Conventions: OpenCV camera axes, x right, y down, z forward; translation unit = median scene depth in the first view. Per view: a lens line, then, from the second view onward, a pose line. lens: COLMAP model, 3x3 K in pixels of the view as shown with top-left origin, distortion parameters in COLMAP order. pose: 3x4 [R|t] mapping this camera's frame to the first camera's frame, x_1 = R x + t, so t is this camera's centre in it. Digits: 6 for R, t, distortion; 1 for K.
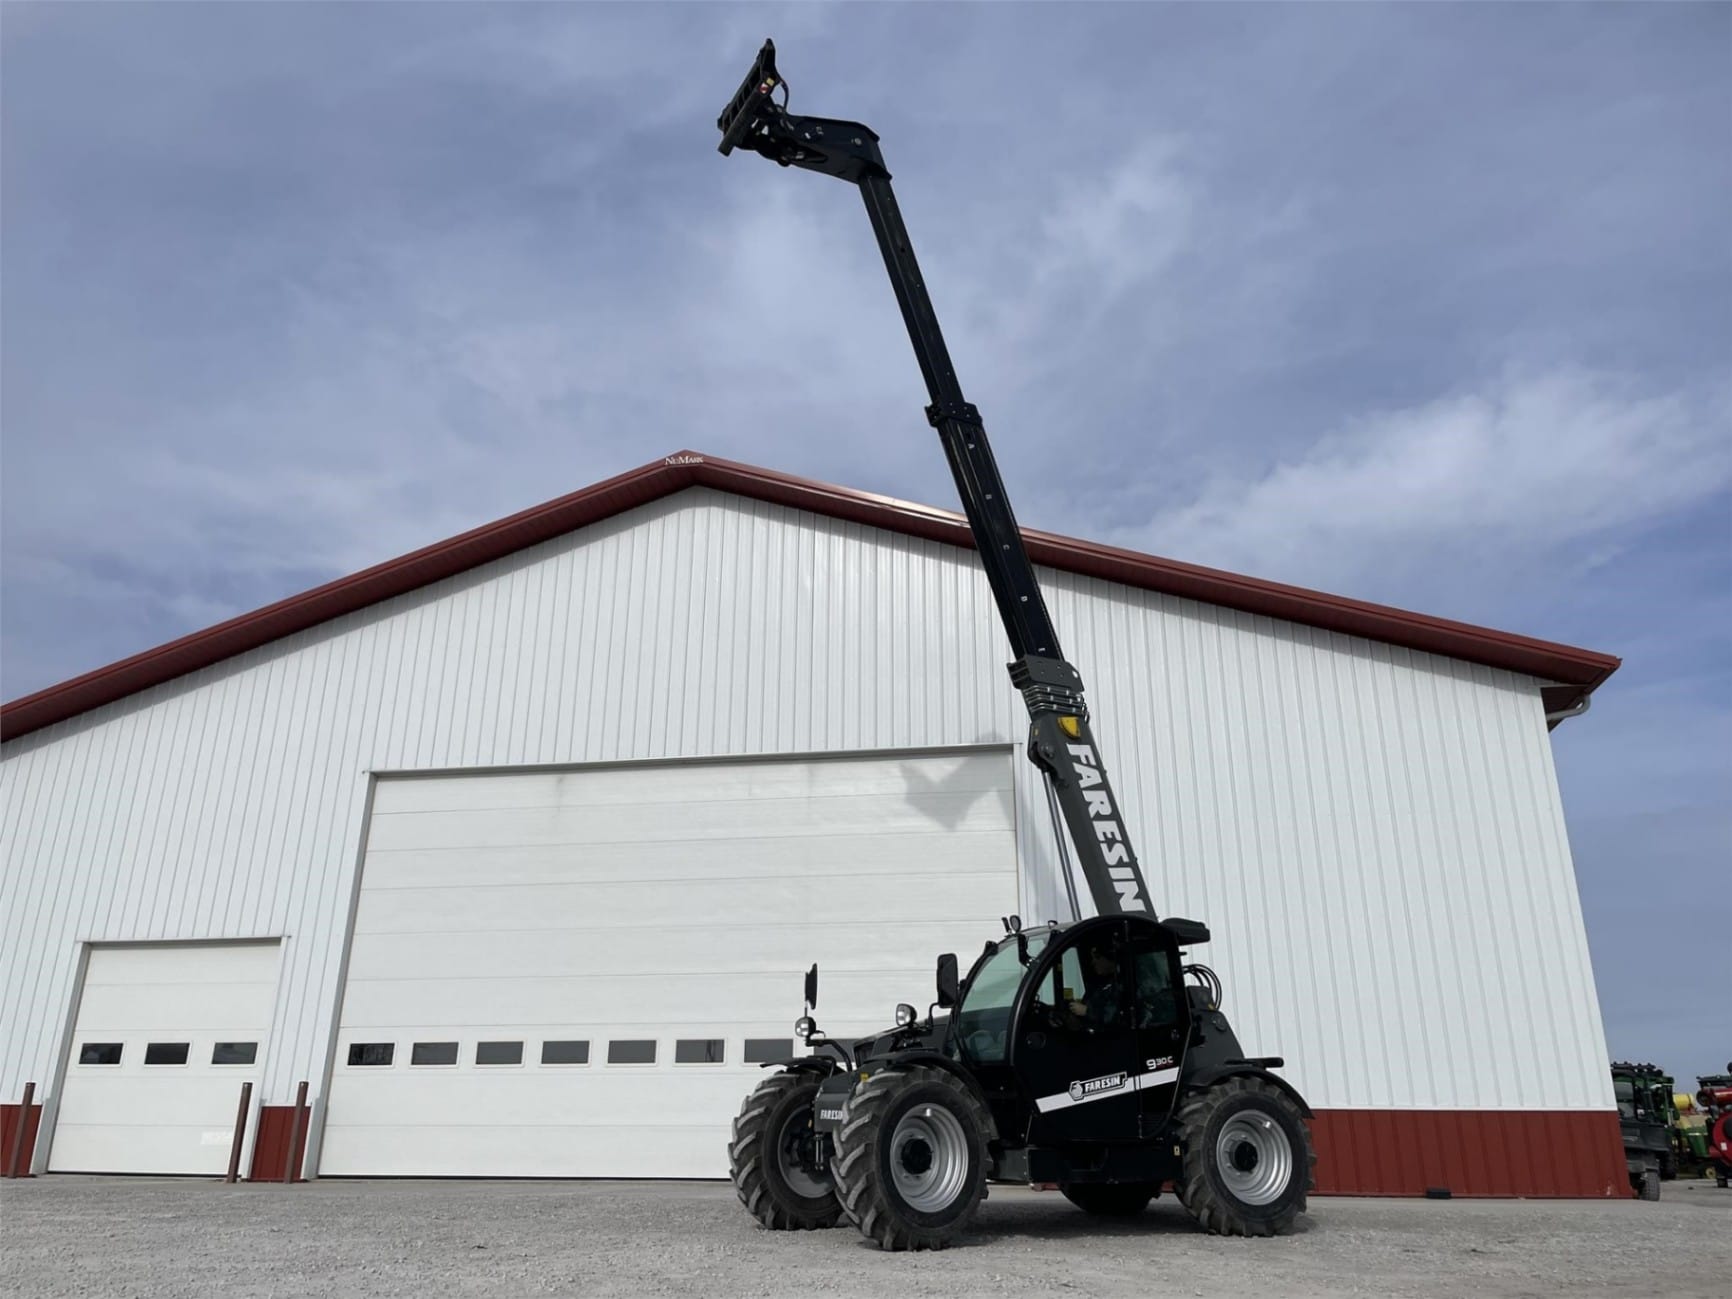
lens RADIAL K [[1310.0, 0, 845.8], [0, 1310.0, 642.7], [0, 0, 1]] dist [0.096862, -0.115629]
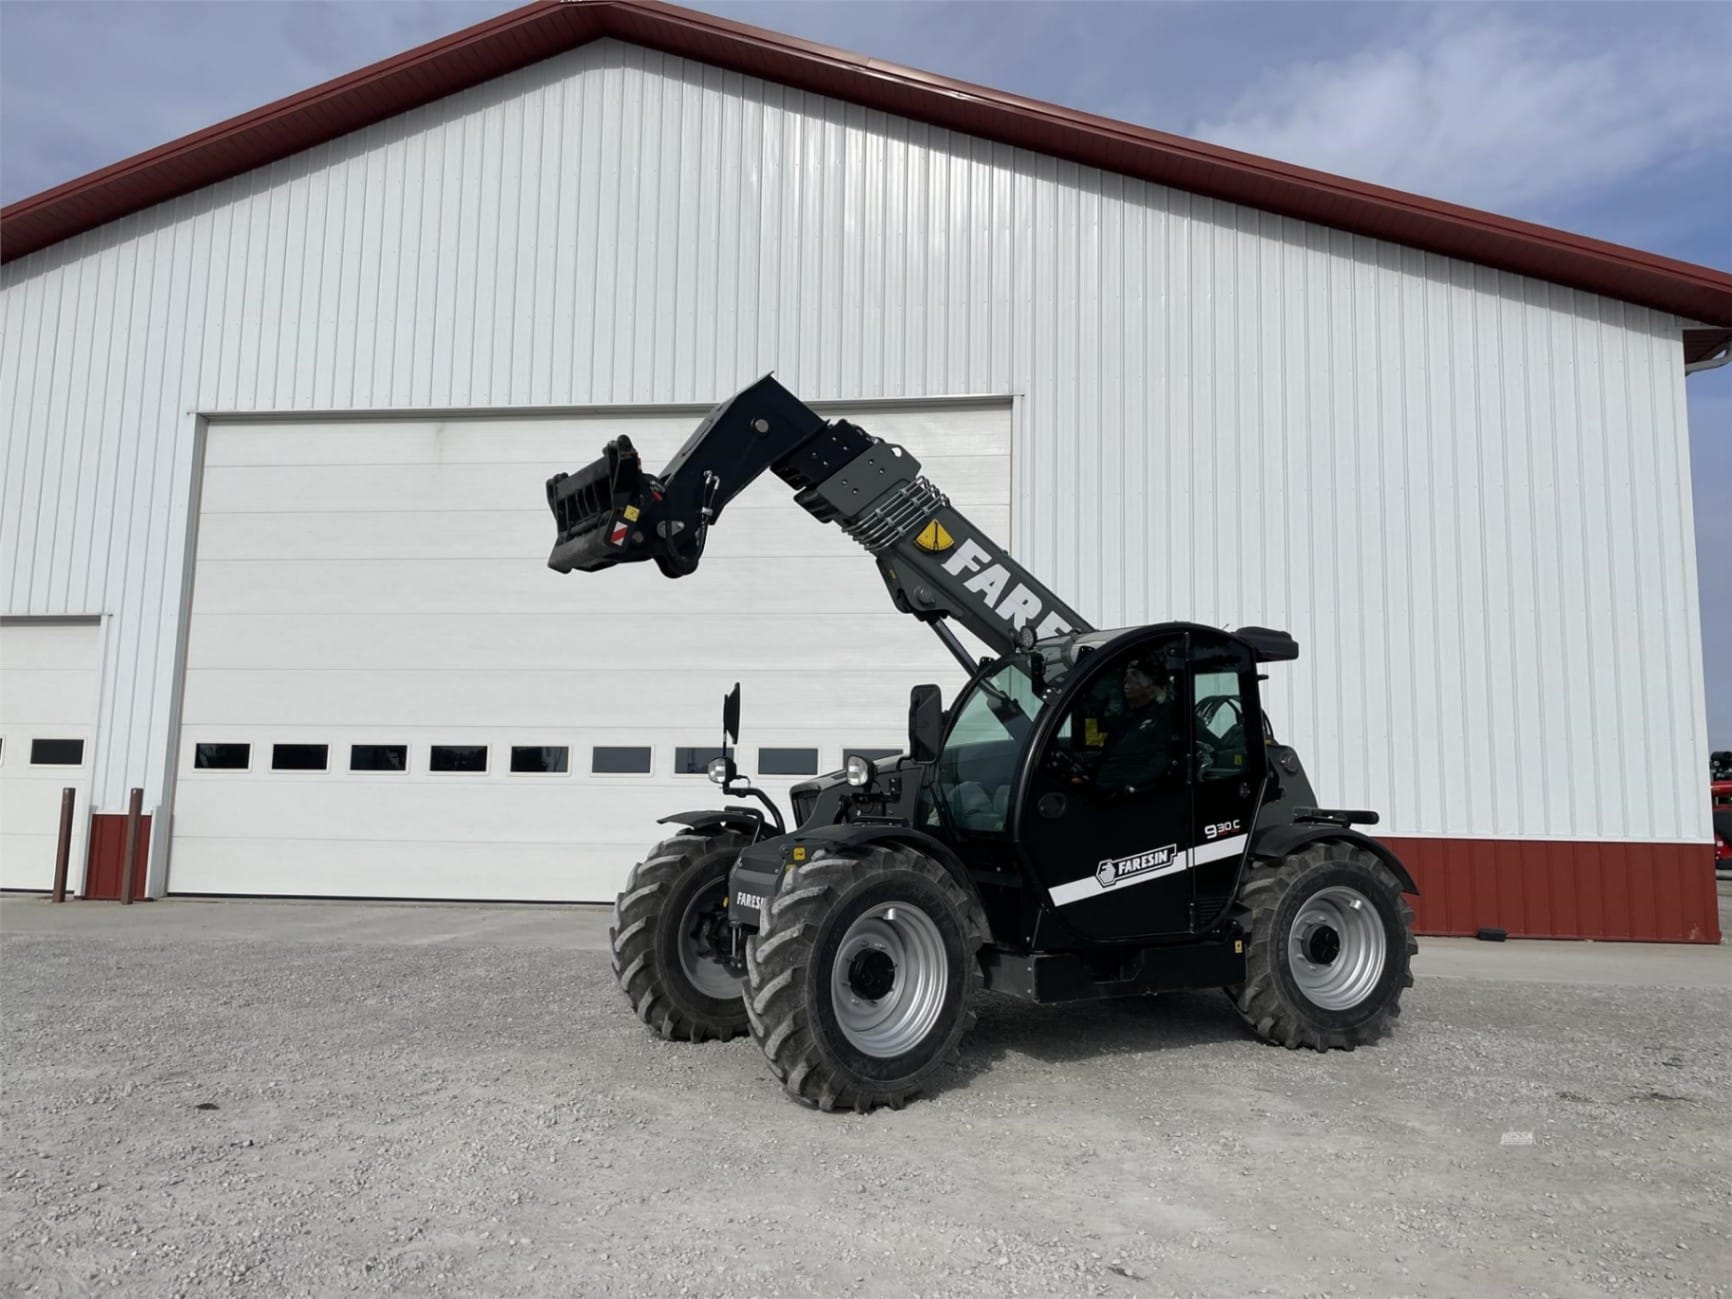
lens RADIAL K [[1310.0, 0, 880.2], [0, 1310.0, 637.2], [0, 0, 1]] dist [0.096862, -0.115629]
pose [[0.998802, 0.012363, 0.047354, 0.014449], [-0.023285, 0.971081, 0.237612, 0.037846], [-0.043047, -0.238430, 0.970205, 0.238556]]
